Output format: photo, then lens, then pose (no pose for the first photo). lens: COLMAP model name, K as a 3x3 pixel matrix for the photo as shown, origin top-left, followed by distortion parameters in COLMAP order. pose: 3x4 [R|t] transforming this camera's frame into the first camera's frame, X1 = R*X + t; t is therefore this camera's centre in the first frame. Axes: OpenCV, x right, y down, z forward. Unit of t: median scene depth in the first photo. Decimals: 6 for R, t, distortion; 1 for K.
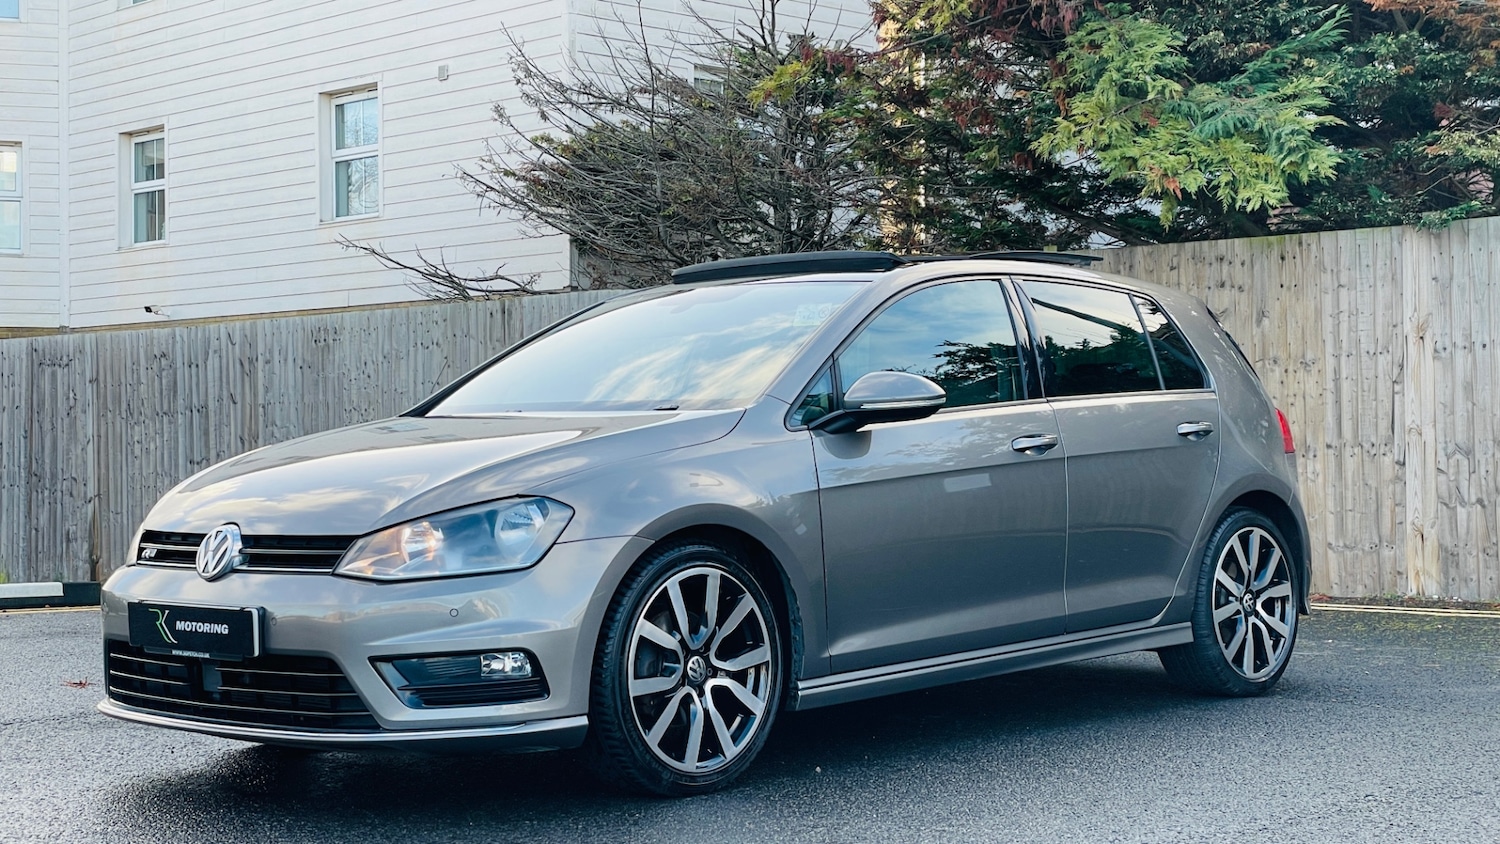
lens RADIAL K [[2229.3, 0, 750.0], [0, 2229.3, 422.0], [0, 0, 1]] dist [0.155875, -0.035715]
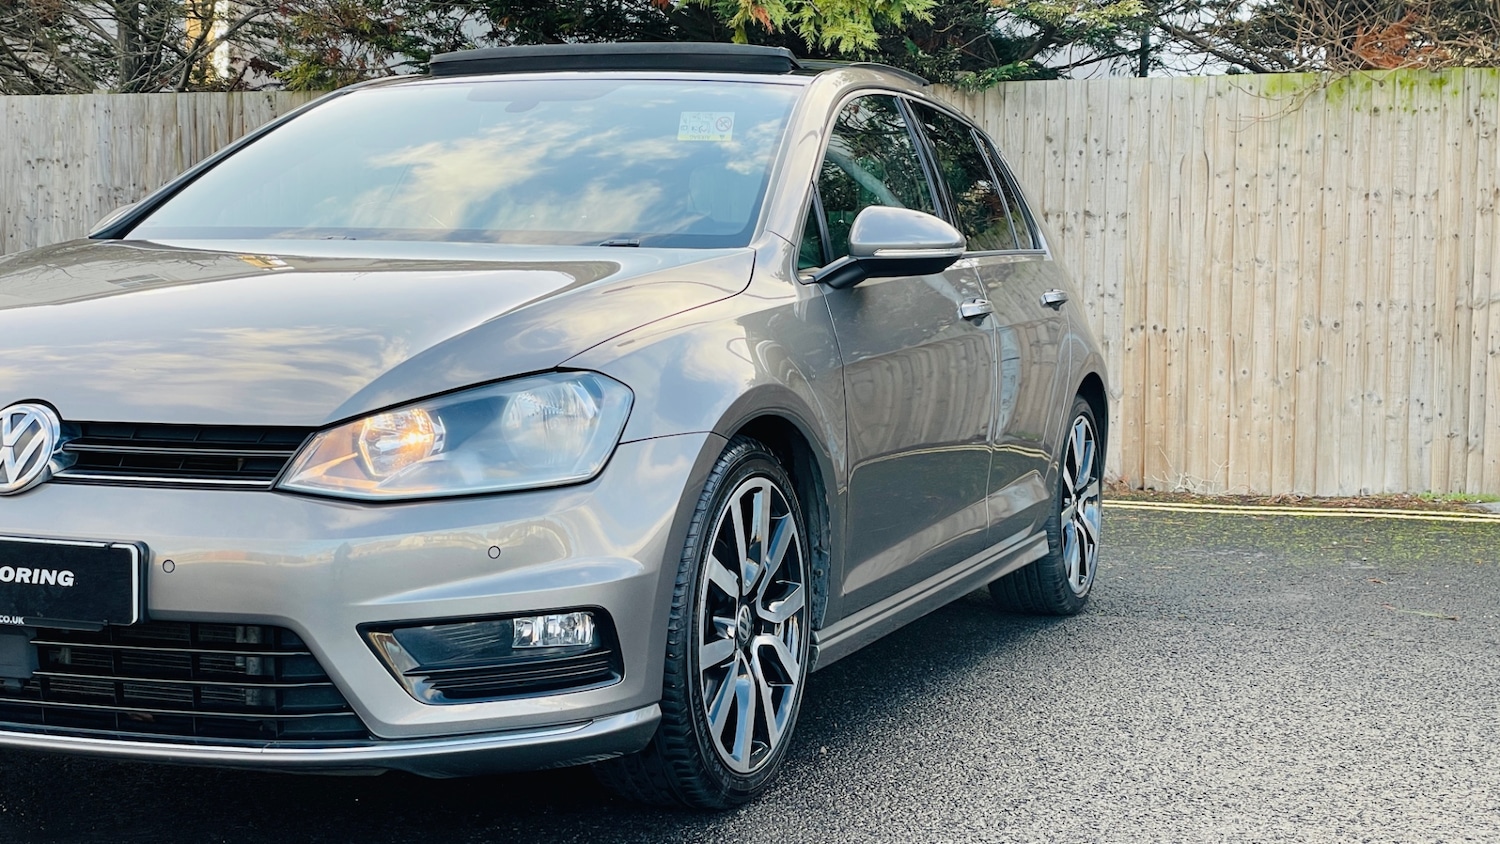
lens RADIAL K [[2229.3, 0, 750.0], [0, 2229.3, 422.0], [0, 0, 1]] dist [0.155875, -0.035715]
pose [[0.926381, 0.012293, 0.376387, -0.130010], [-0.035250, 0.997910, 0.054166, 0.005001], [-0.374934, -0.063445, 0.924878, 0.167311]]
